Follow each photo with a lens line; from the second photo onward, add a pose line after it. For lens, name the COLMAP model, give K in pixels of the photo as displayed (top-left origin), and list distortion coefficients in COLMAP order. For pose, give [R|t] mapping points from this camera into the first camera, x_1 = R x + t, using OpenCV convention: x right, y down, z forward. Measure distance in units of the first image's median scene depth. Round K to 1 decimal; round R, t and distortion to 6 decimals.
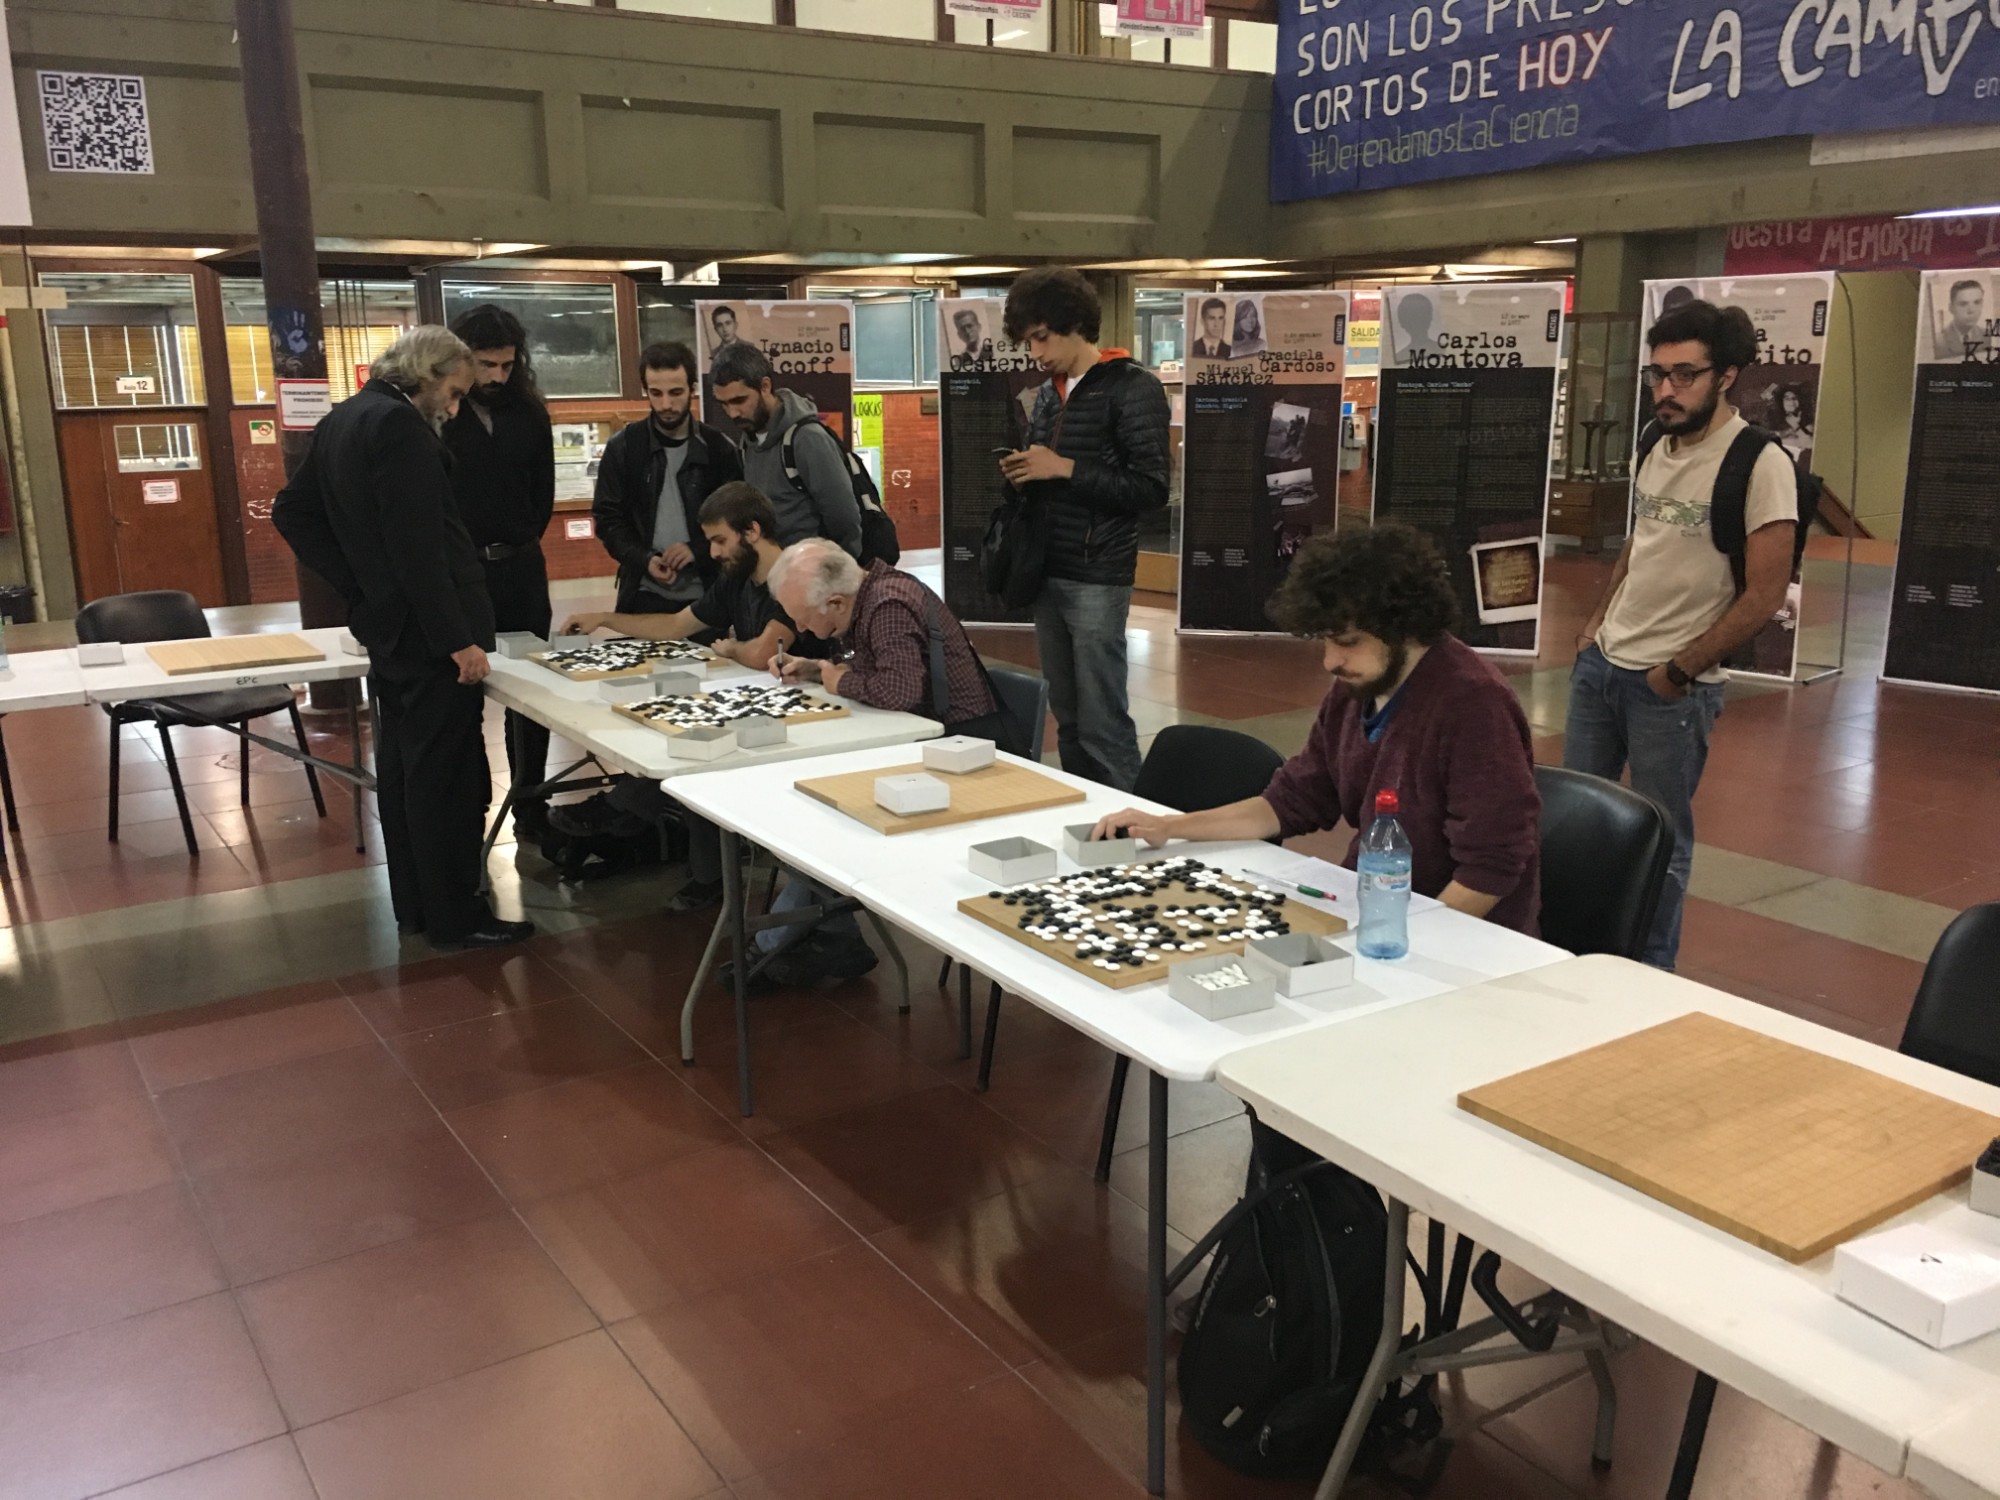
lens RADIAL K [[1663.1, 0, 1000.0], [0, 1663.1, 750.0], [0, 0, 1]] dist [0.064410, -0.100439]
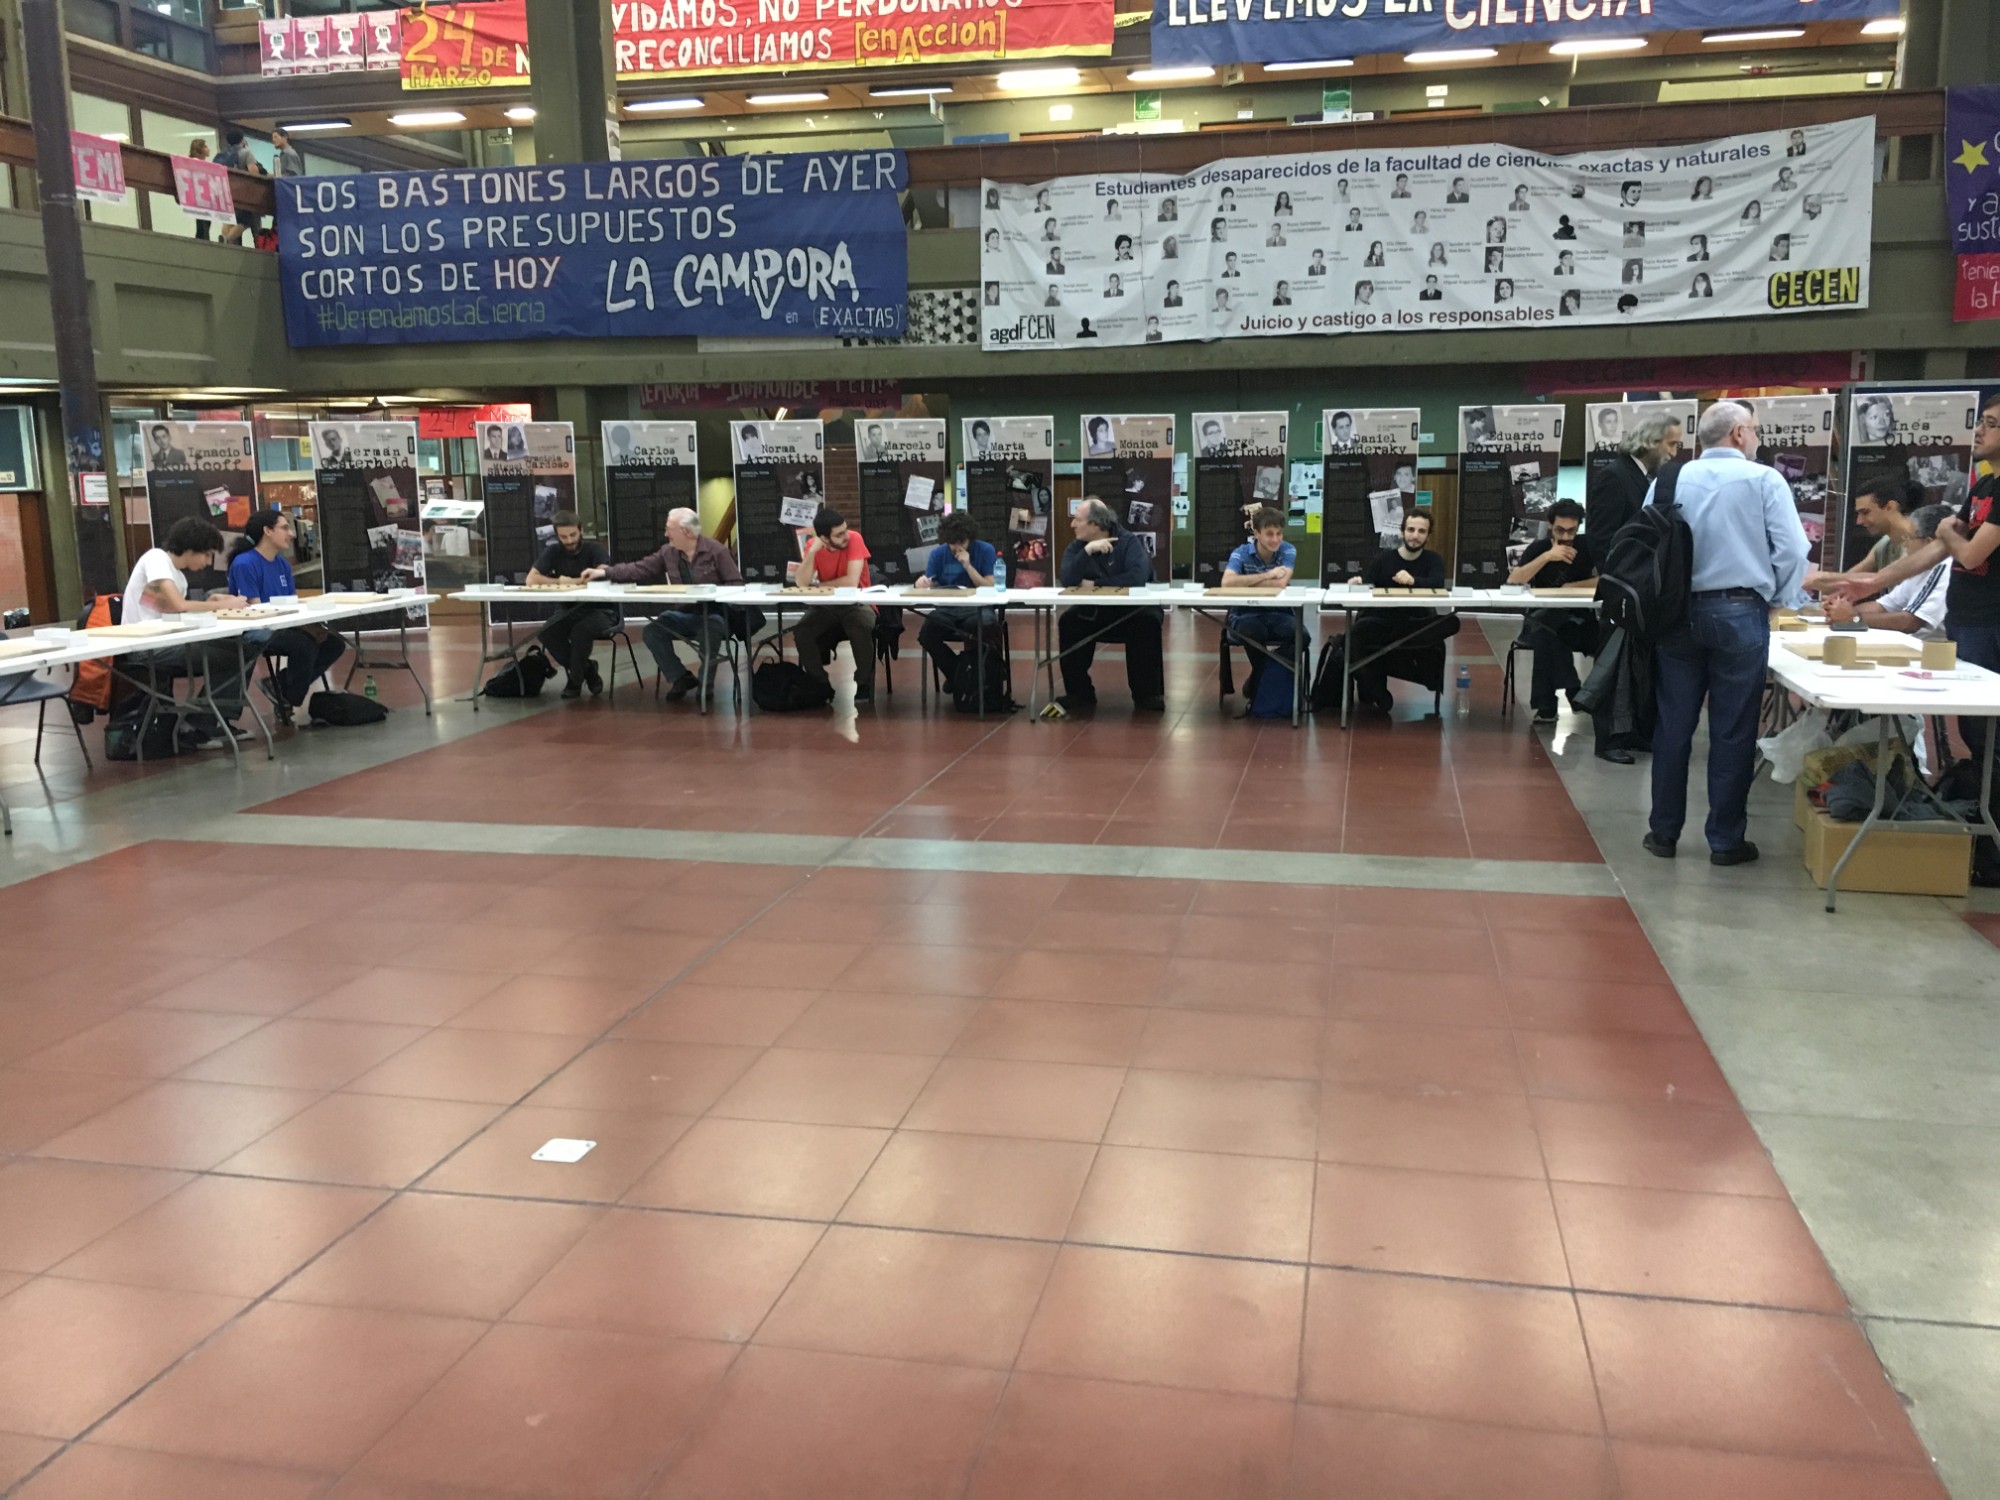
lens RADIAL K [[1663.1, 0, 1000.0], [0, 1663.1, 750.0], [0, 0, 1]] dist [0.064410, -0.100439]
pose [[0.704861, -0.124571, 0.698322, -0.731104], [0.170556, 0.985341, 0.003618, 0.133947], [-0.688536, 0.116553, 0.715775, -0.522924]]
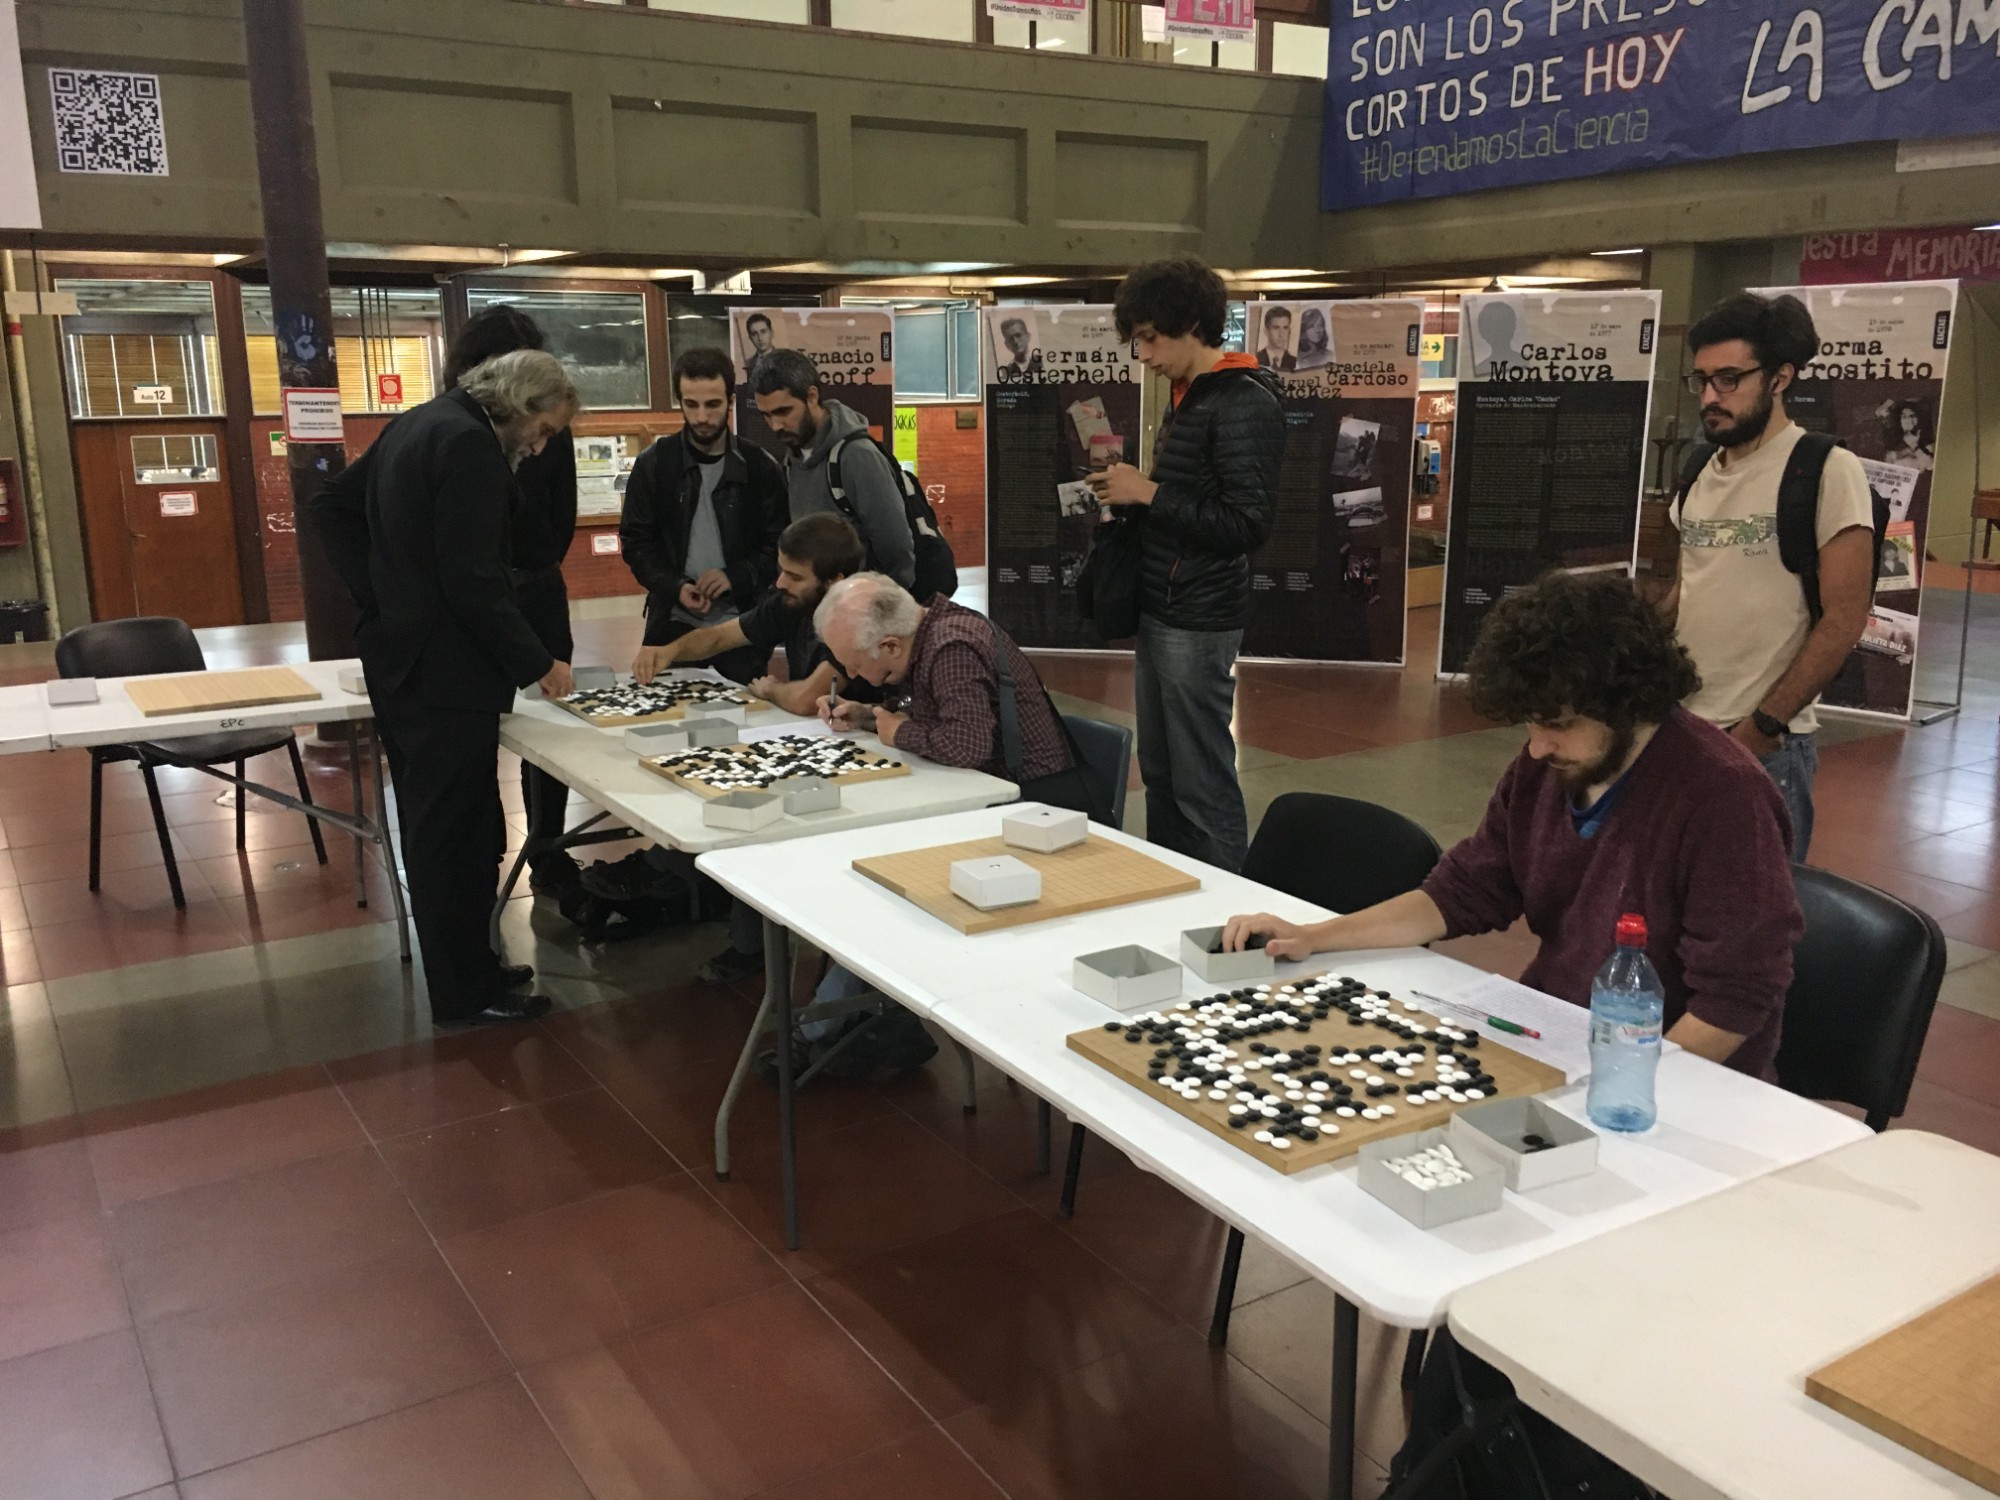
lens RADIAL K [[1663.1, 0, 1000.0], [0, 1663.1, 750.0], [0, 0, 1]] dist [0.064410, -0.100439]
pose [[0.999876, 0.007113, -0.014061, -0.013886], [-0.007224, 0.999943, -0.007859, -0.011872], [0.014004, 0.007959, 0.999870, 0.057288]]
